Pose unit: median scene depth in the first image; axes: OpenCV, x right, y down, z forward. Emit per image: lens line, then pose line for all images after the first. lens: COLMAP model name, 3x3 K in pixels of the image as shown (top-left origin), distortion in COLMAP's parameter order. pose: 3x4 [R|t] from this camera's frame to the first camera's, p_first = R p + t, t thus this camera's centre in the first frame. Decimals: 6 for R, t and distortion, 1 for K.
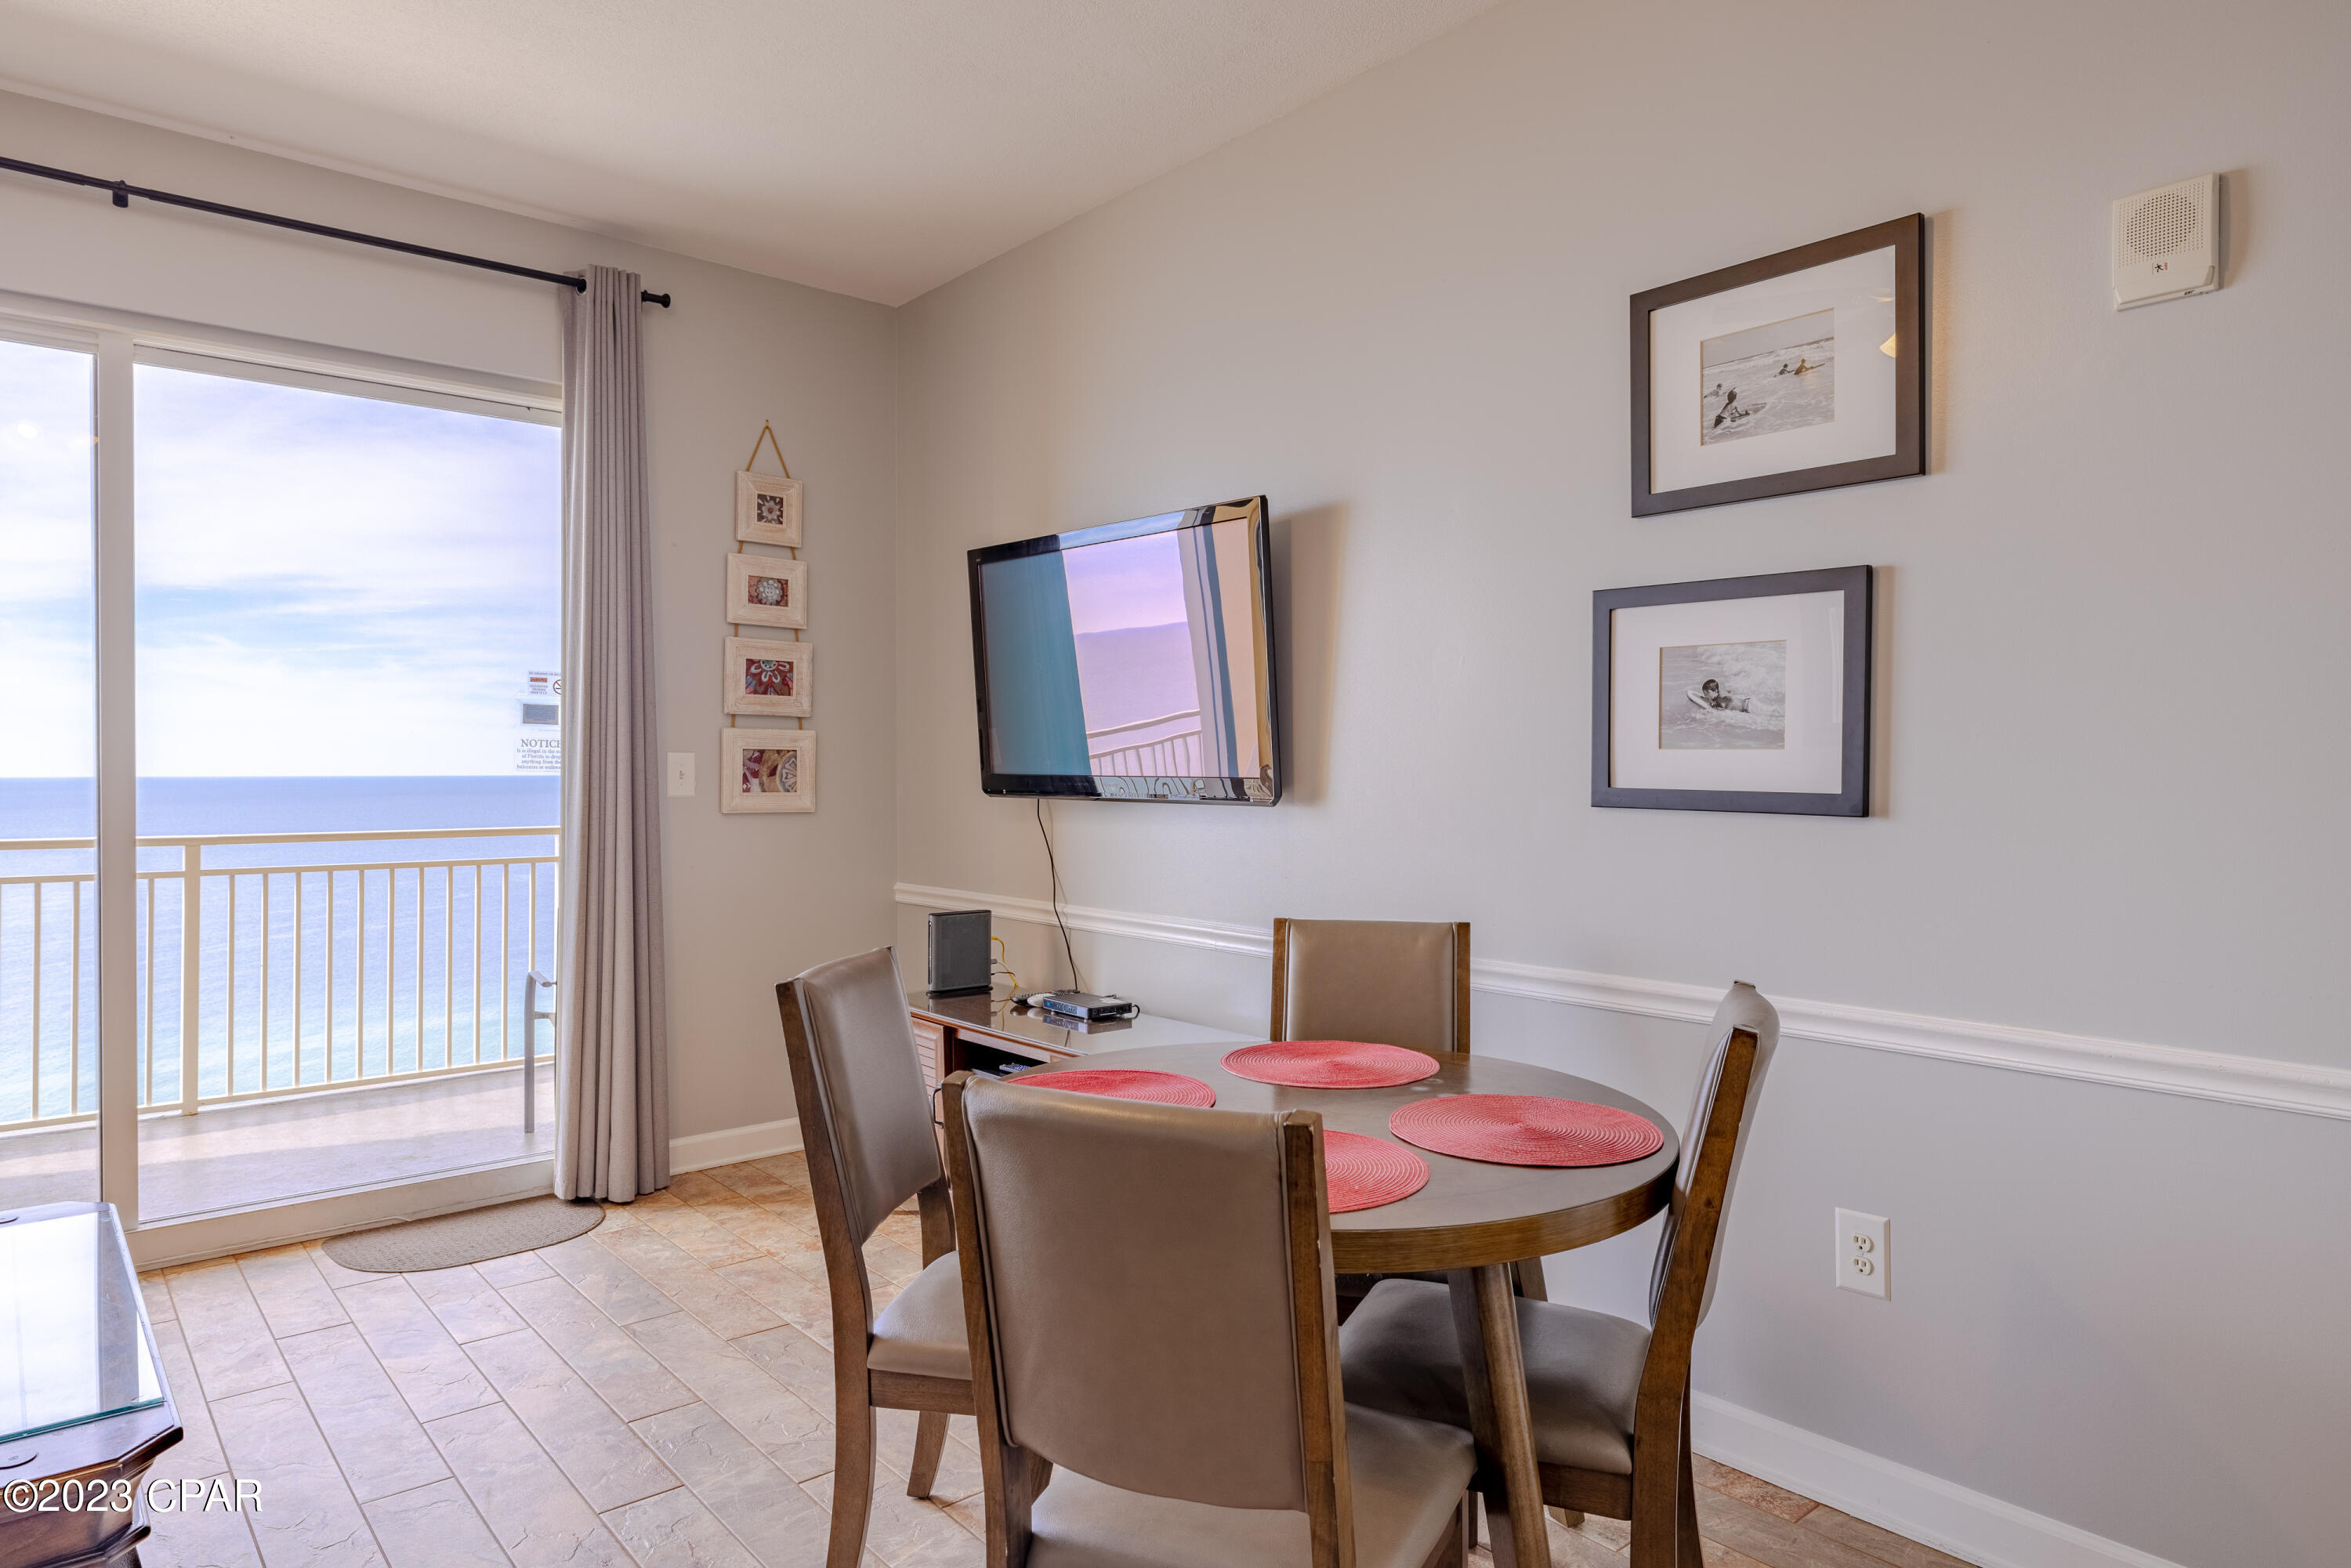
lens RADIAL K [[1385.8, 0, 1165.6], [0, 1385.8, 780.0], [0, 0, 1]] dist [-0.008182, 0.001361]
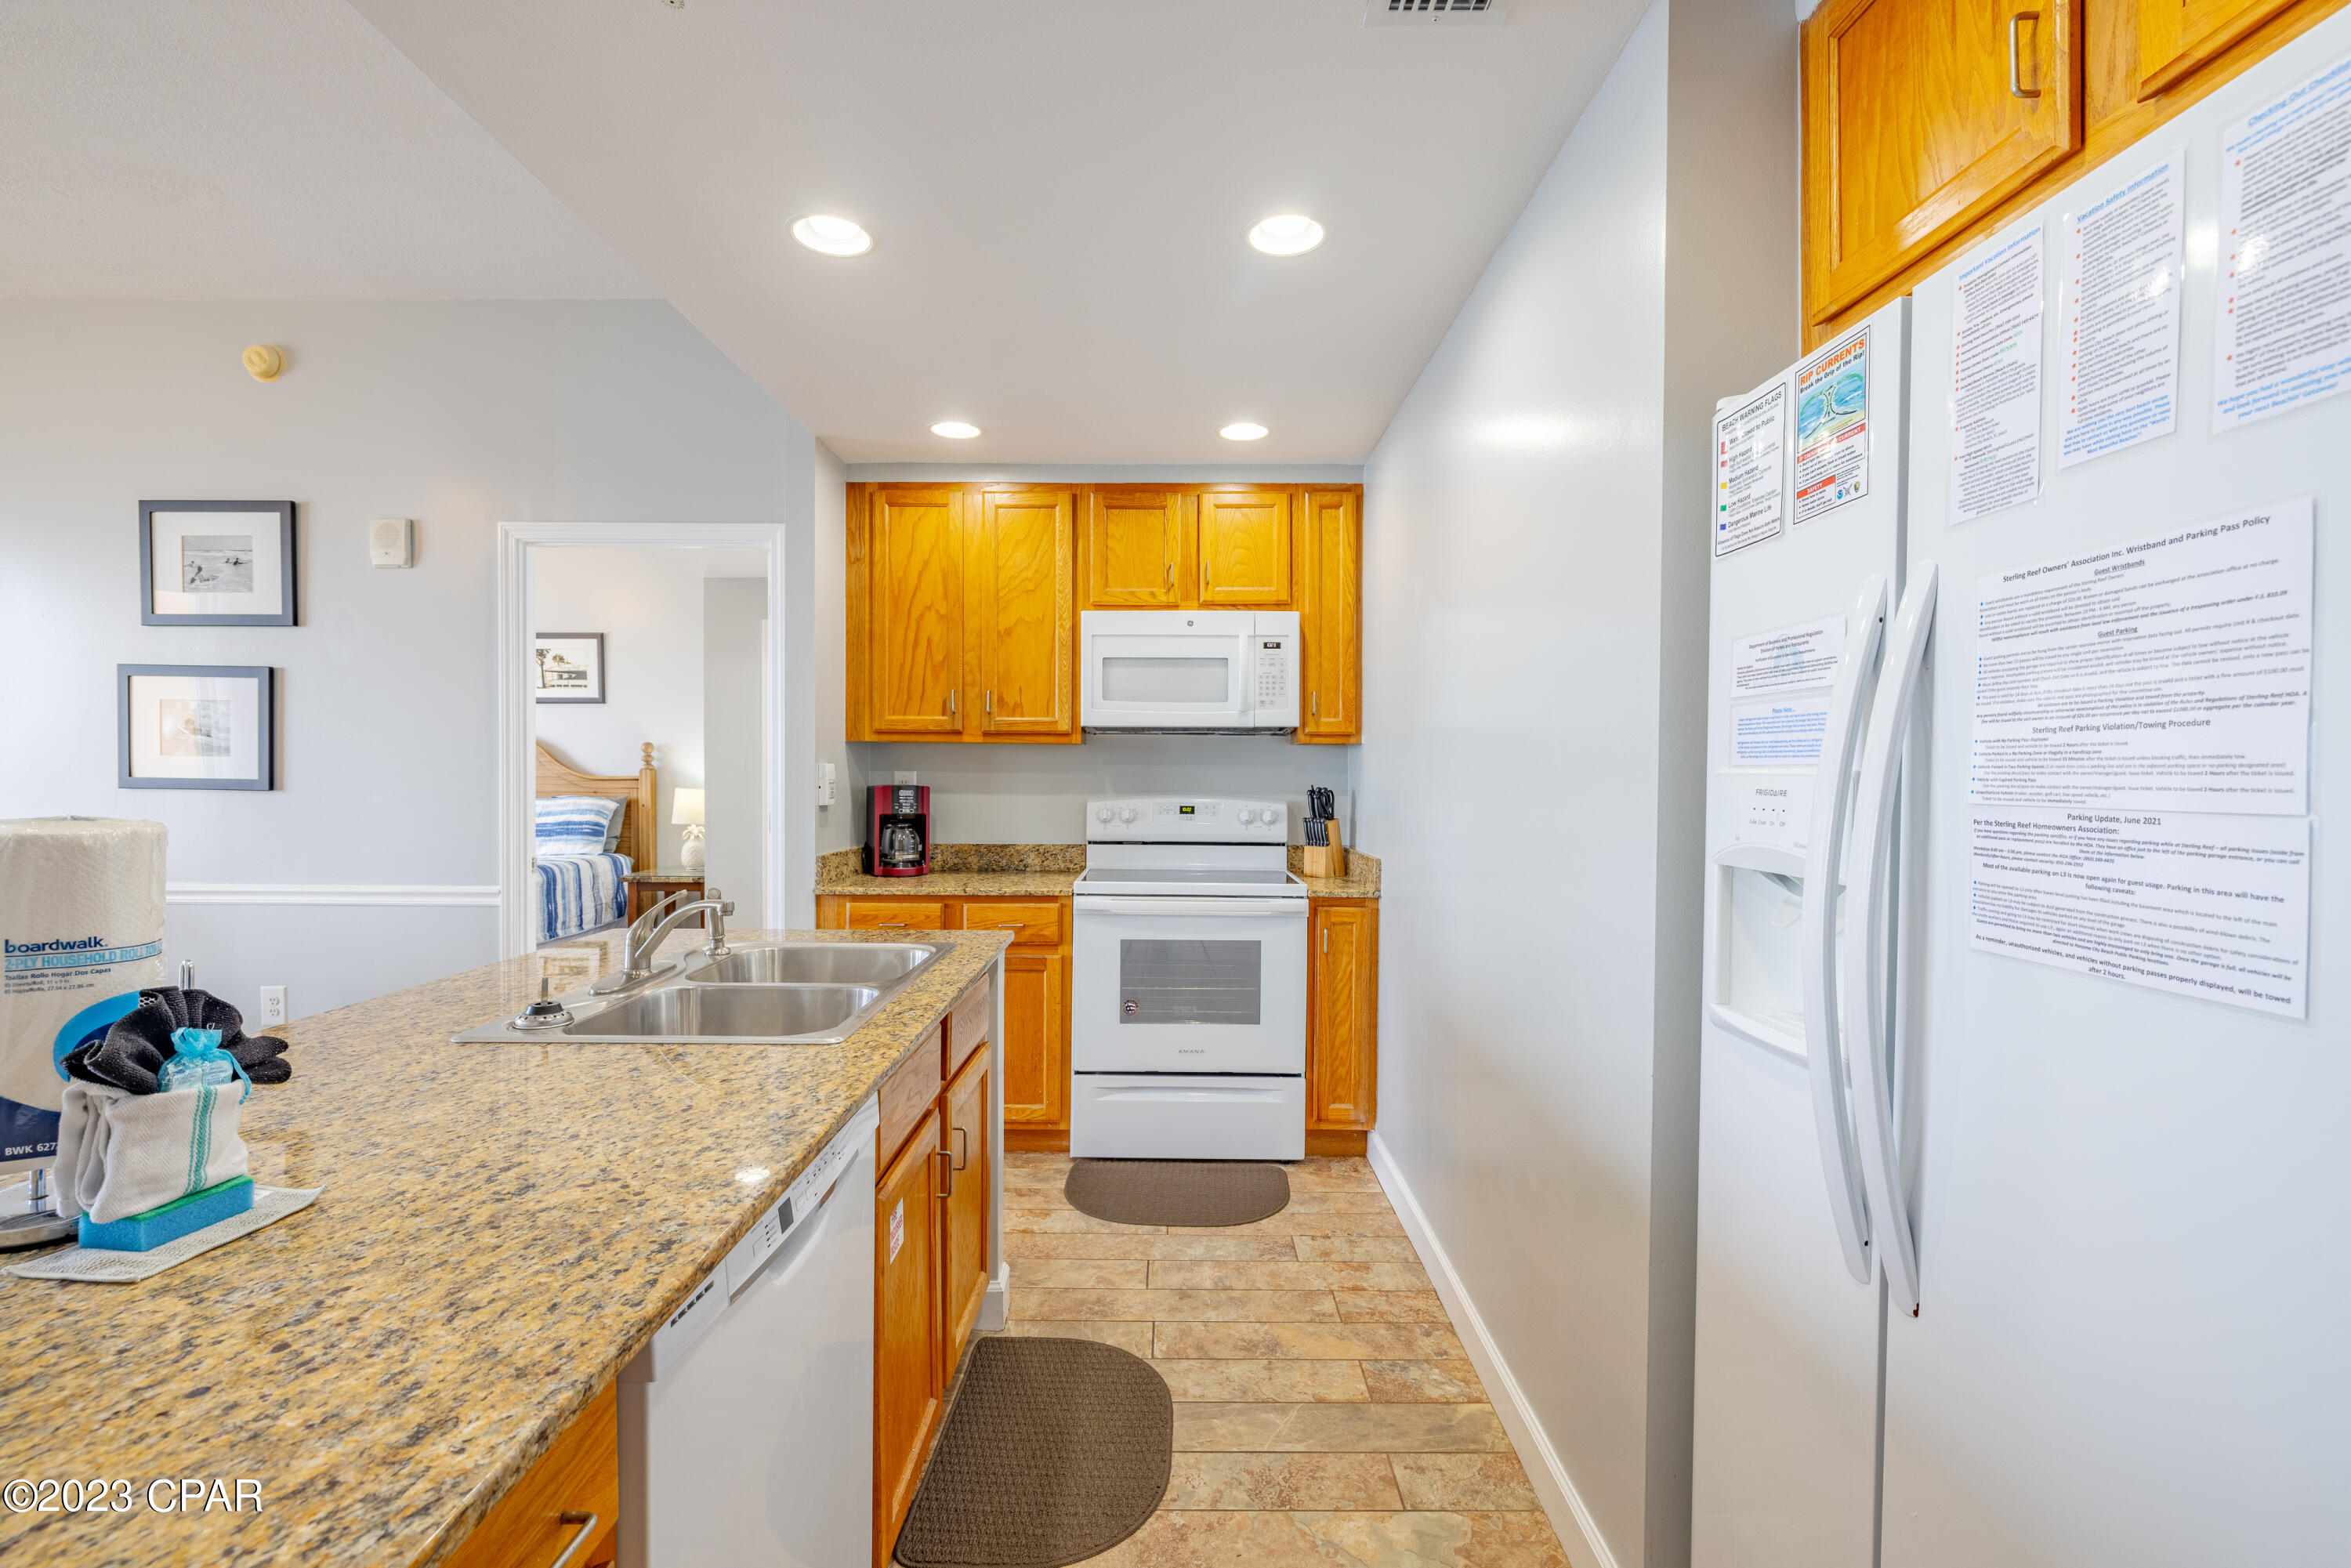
lens RADIAL K [[1048.5, 0, 1178.7], [0, 1048.5, 787.1], [0, 0, 1]] dist [-0.008174, 0.001089]
pose [[0.650744, -0.009098, 0.759243, 0.147663], [0.003020, 0.999951, 0.009394, 0.007730], [-0.759291, -0.003820, 0.650740, -0.702114]]
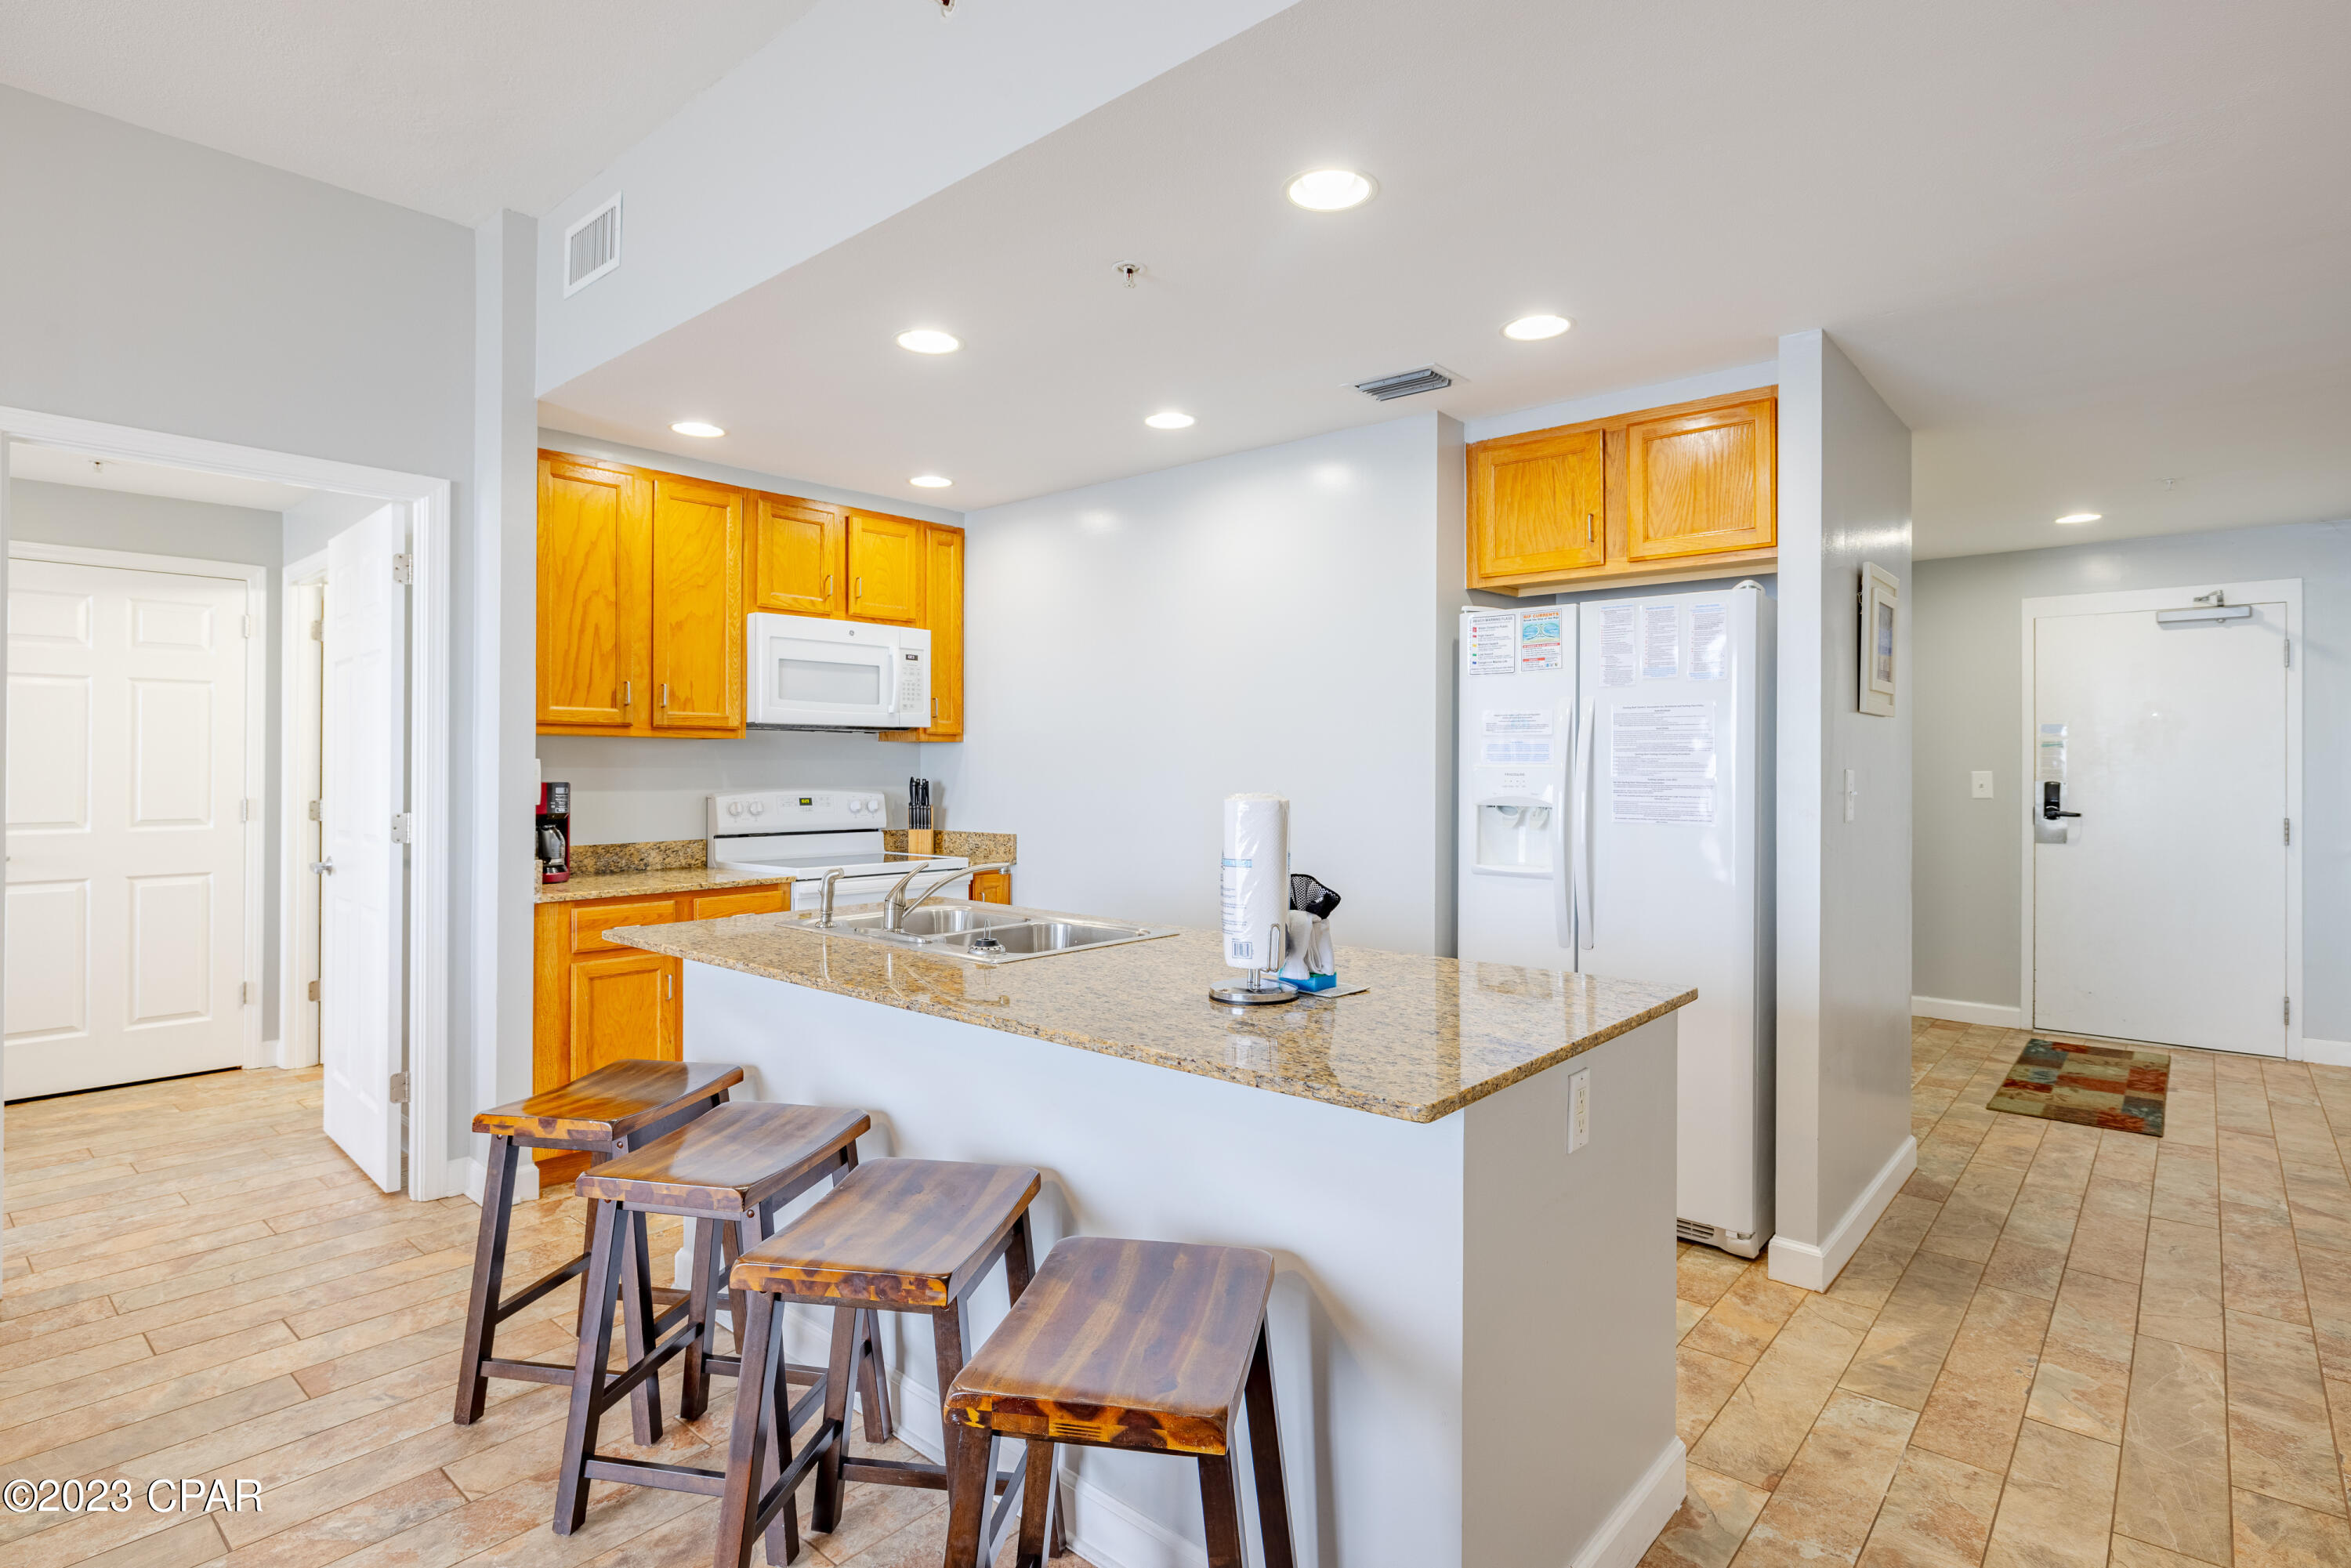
lens RADIAL K [[1176.1, 0, 1197.3], [0, 1176.1, 759.6], [0, 0, 1]] dist [-0.004308, -0.001174]
pose [[-0.154391, 0.003685, 0.988003, -0.417663], [0.007280, 0.999970, -0.002592, 0.001280], [-0.987983, 0.006792, -0.154413, -0.194190]]
